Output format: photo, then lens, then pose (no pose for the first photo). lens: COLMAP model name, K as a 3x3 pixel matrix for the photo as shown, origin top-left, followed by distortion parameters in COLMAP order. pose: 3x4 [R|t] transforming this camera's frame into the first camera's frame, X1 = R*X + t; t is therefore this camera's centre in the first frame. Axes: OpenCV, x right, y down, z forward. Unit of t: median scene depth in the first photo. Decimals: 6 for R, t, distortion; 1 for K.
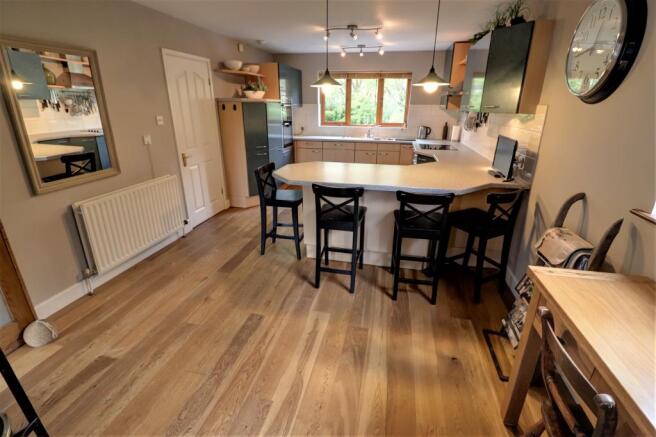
lens RADIAL K [[302.4, 0, 329.6], [0, 302.4, 210.8], [0, 0, 1]] dist [-0.010001, -0.000579]
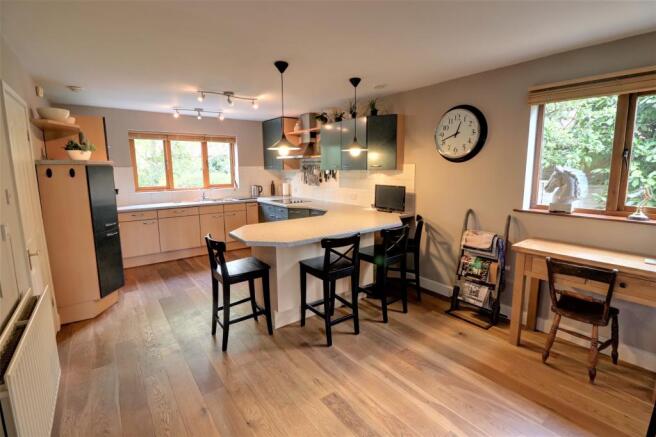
lens RADIAL K [[302.4, 0, 329.6], [0, 302.4, 210.8], [0, 0, 1]] dist [-0.010001, -0.000579]
pose [[0.656563, -0.120958, 0.744509, -0.590111], [0.262637, 0.961950, -0.075327, -0.073642], [-0.707069, 0.244993, 0.663349, 0.208130]]
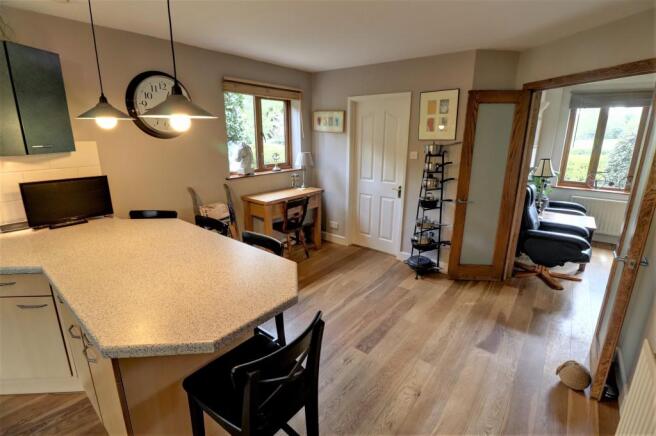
lens RADIAL K [[304.4, 0, 327.0], [0, 304.4, 212.5], [0, 0, 1]] dist [-0.028033, -0.000107]
pose [[-0.893736, -0.126803, 0.430298, -0.367948], [0.134617, 0.839198, 0.526901, -0.419785], [-0.427918, 0.528836, -0.732952, 1.111731]]
